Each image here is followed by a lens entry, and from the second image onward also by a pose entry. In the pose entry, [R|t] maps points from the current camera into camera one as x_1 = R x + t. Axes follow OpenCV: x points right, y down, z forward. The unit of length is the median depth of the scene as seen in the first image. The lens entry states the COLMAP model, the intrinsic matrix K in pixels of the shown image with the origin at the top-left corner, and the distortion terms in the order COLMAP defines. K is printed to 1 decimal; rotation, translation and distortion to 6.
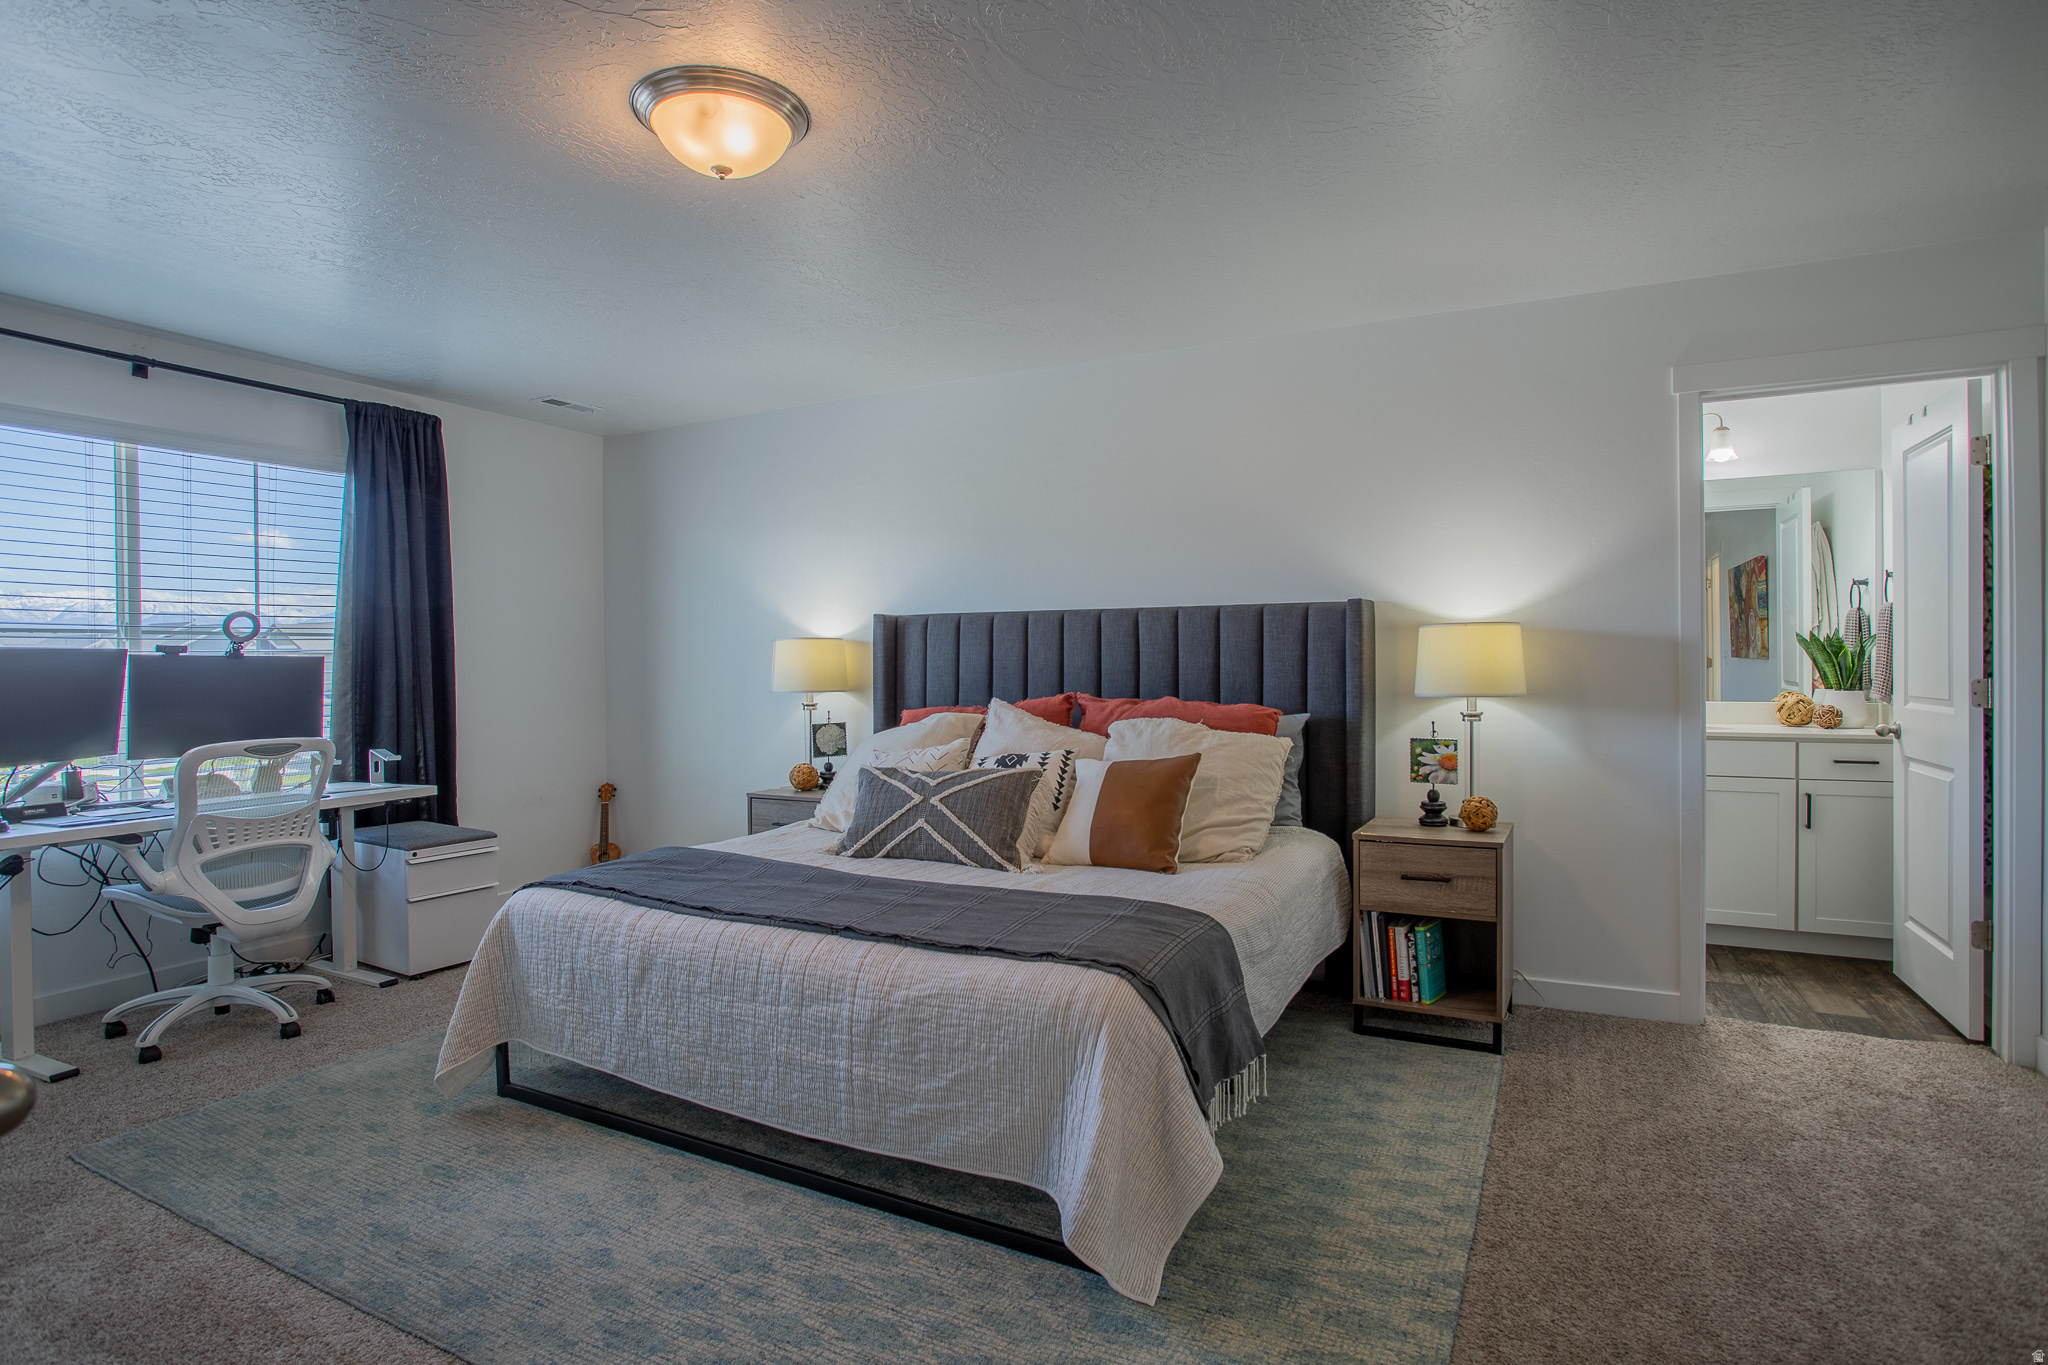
lens RADIAL K [[1056.0, 0, 1012.3], [0, 1056.0, 672.5], [0, 0, 1]] dist [-0.074035, 0.037981]
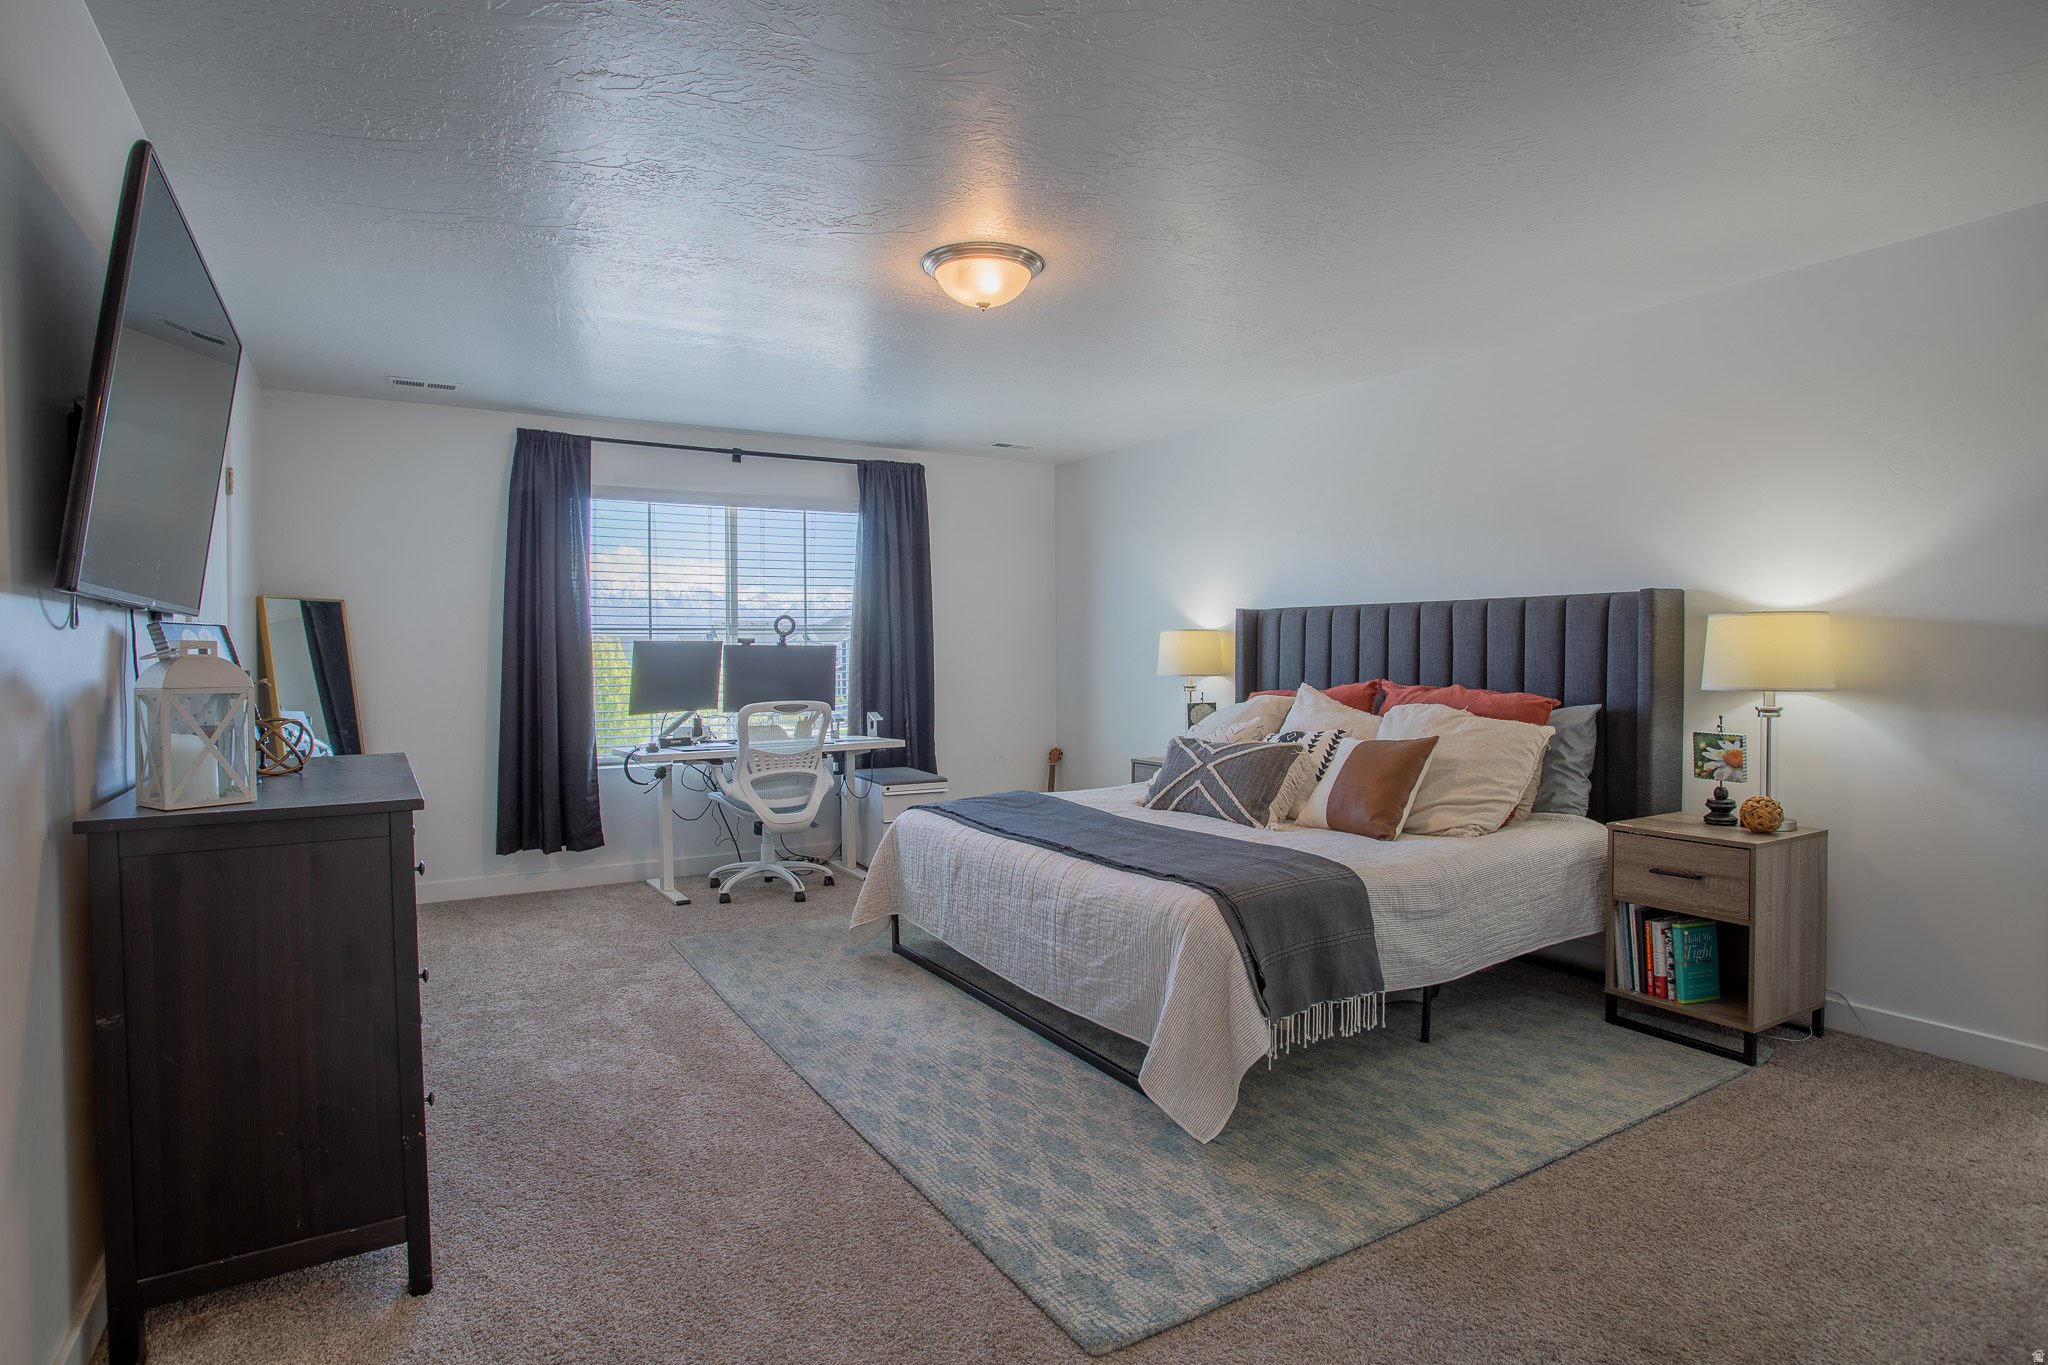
lens RADIAL K [[1056.0, 0, 1012.3], [0, 1056.0, 672.5], [0, 0, 1]] dist [-0.074035, 0.037981]
pose [[0.856346, 0.013532, -0.516225, 0.349394], [-0.005879, 0.999847, 0.016457, -0.004587], [0.516369, -0.011058, 0.856295, -0.148062]]
